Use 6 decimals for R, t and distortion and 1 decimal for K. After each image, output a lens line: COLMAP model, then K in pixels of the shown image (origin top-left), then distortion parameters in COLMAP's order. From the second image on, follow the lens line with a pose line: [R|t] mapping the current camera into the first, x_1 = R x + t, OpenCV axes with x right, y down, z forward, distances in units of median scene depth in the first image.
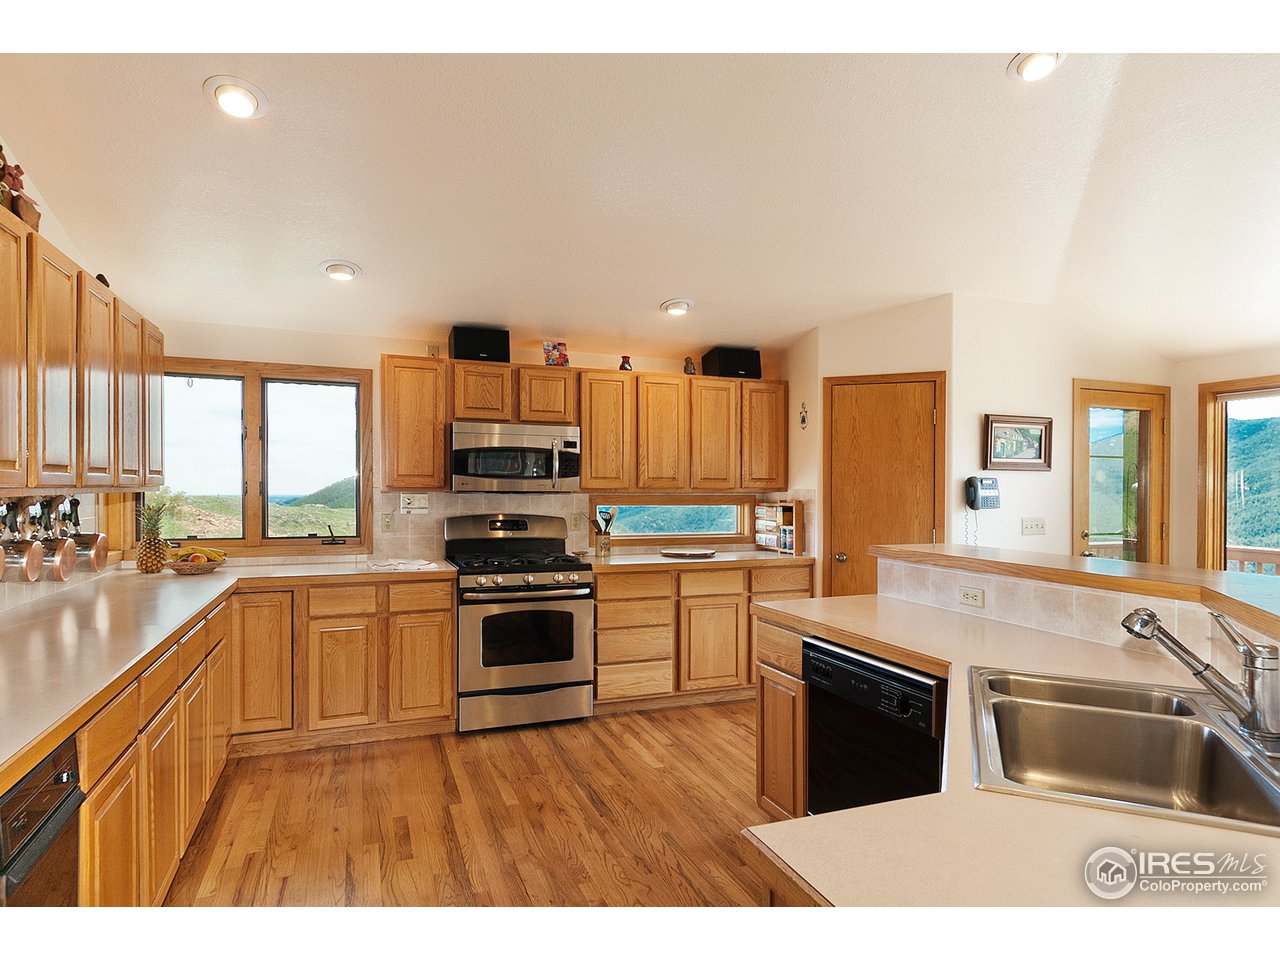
lens RADIAL K [[713.4, 0, 640.0], [0, 713.4, 480.0], [0, 0, 1]] dist [0.001051, 0.000065]
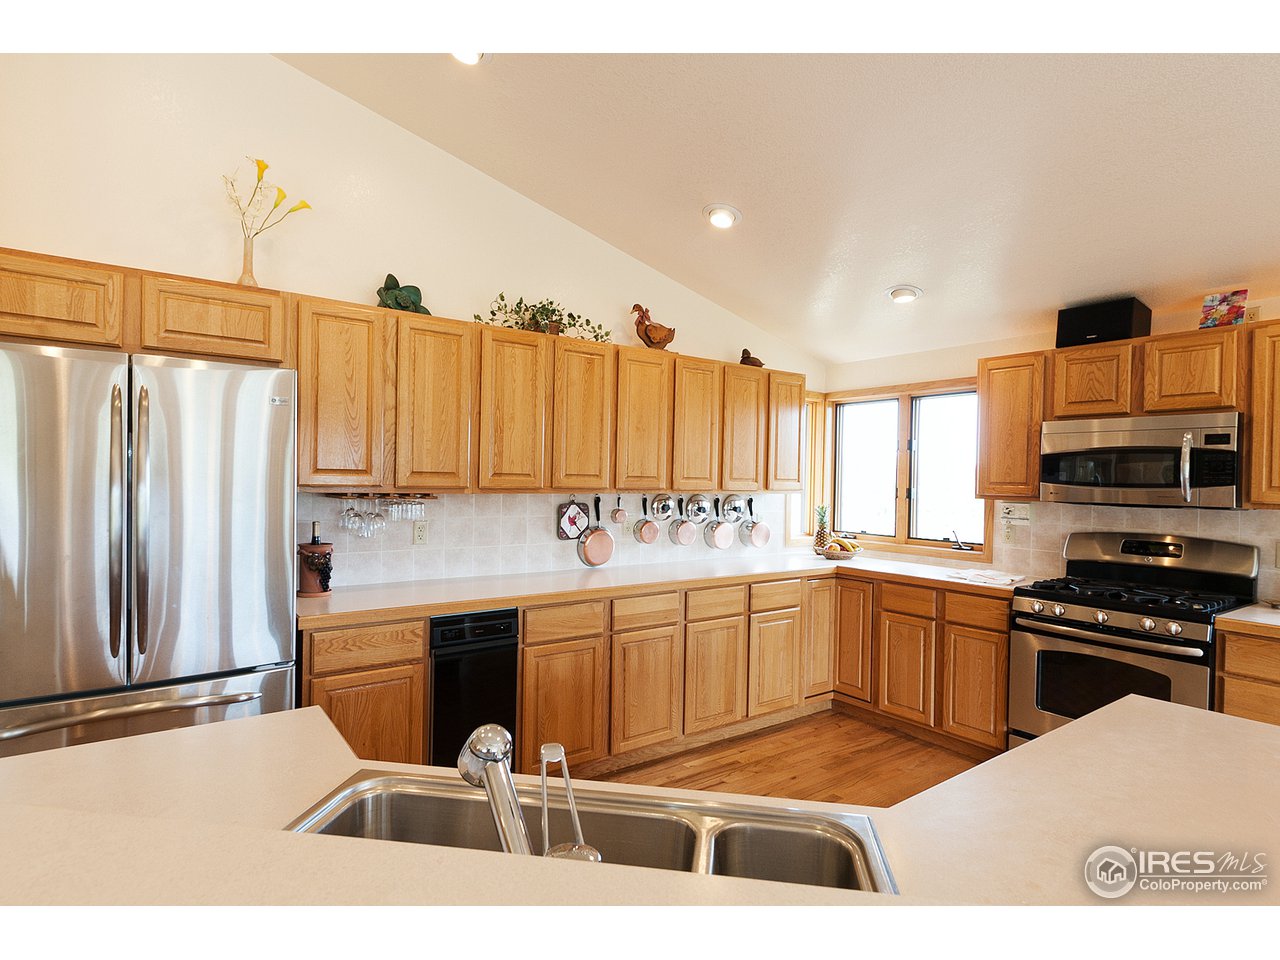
lens RADIAL K [[675.4, 0, 640.0], [0, 675.4, 480.0], [0, 0, 1]] dist [-0.000186, 0.000087]
pose [[0.255419, -0.002510, -0.966827, 0.395172], [-0.013696, 0.999887, -0.006214, 0.001693], [0.966733, 0.014829, 0.255356, 0.301008]]
